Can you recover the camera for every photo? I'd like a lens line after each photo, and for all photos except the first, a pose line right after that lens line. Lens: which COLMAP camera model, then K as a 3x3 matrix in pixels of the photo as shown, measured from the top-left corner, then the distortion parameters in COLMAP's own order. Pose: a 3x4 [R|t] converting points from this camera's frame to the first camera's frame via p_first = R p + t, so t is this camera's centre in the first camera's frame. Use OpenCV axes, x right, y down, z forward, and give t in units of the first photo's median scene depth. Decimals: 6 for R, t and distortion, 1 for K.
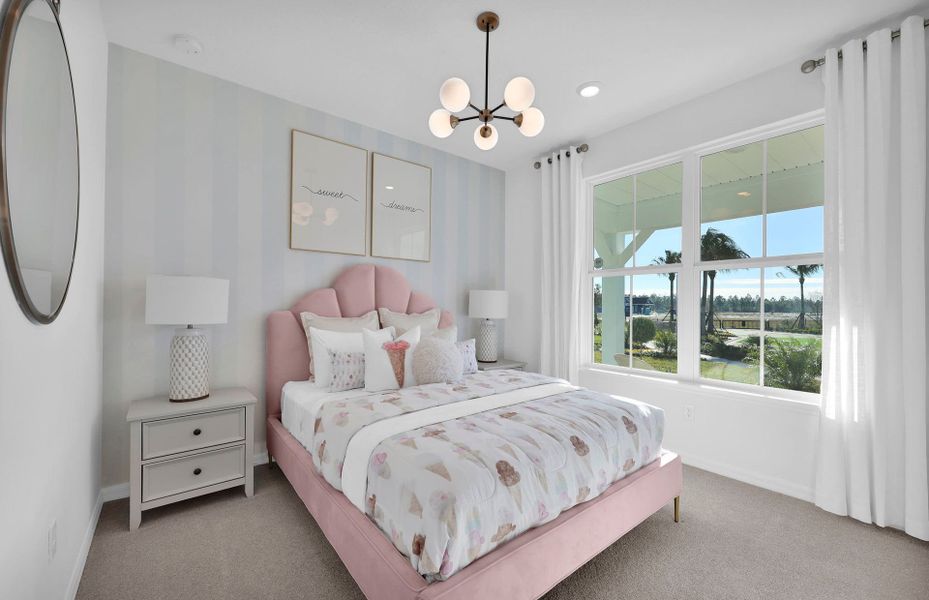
lens RADIAL K [[372.5, 0, 463.9], [0, 372.5, 302.4], [0, 0, 1]] dist [-0.001273, 0.000018]
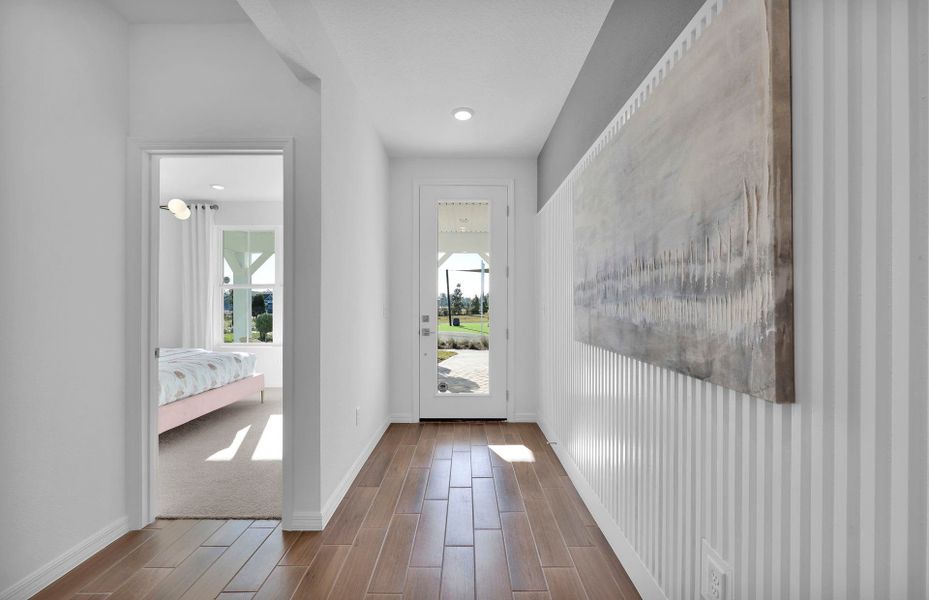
lens RADIAL K [[374.0, 0, 467.9], [0, 374.0, 304.5], [0, 0, 1]] dist [-0.000388, -0.000016]
pose [[0.626177, -0.009386, 0.779625, -0.455400], [-0.002578, 0.999897, 0.014108, -0.050573], [-0.779677, -0.010844, 0.626088, -1.532552]]
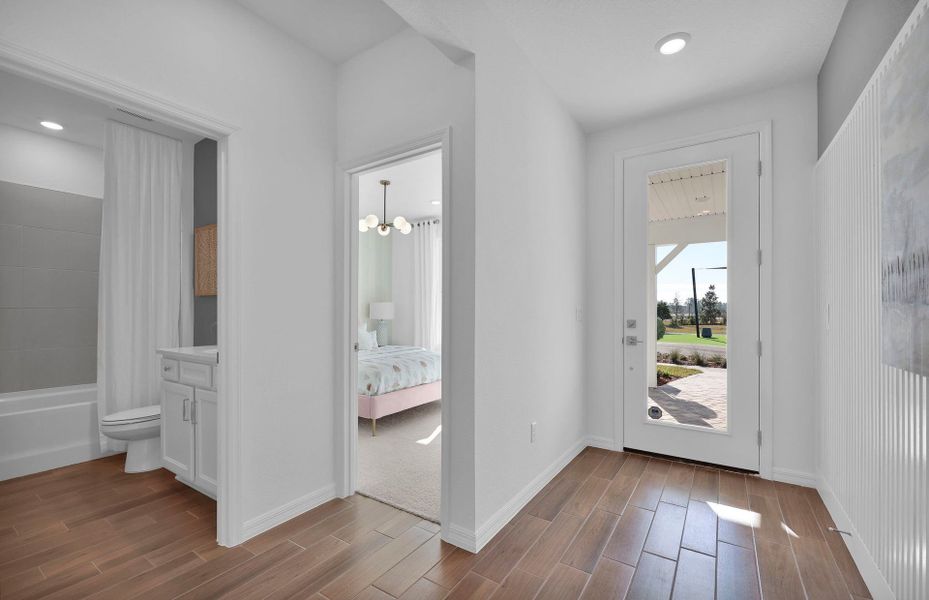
lens RADIAL K [[392.1, 0, 464.0], [0, 392.1, 310.6], [0, 0, 1]] dist [0.001046, -0.000247]
pose [[0.954727, -0.008161, 0.297372, -0.205429], [0.005169, 0.999928, 0.010849, -0.024538], [-0.297439, -0.008821, 0.954700, -1.493777]]
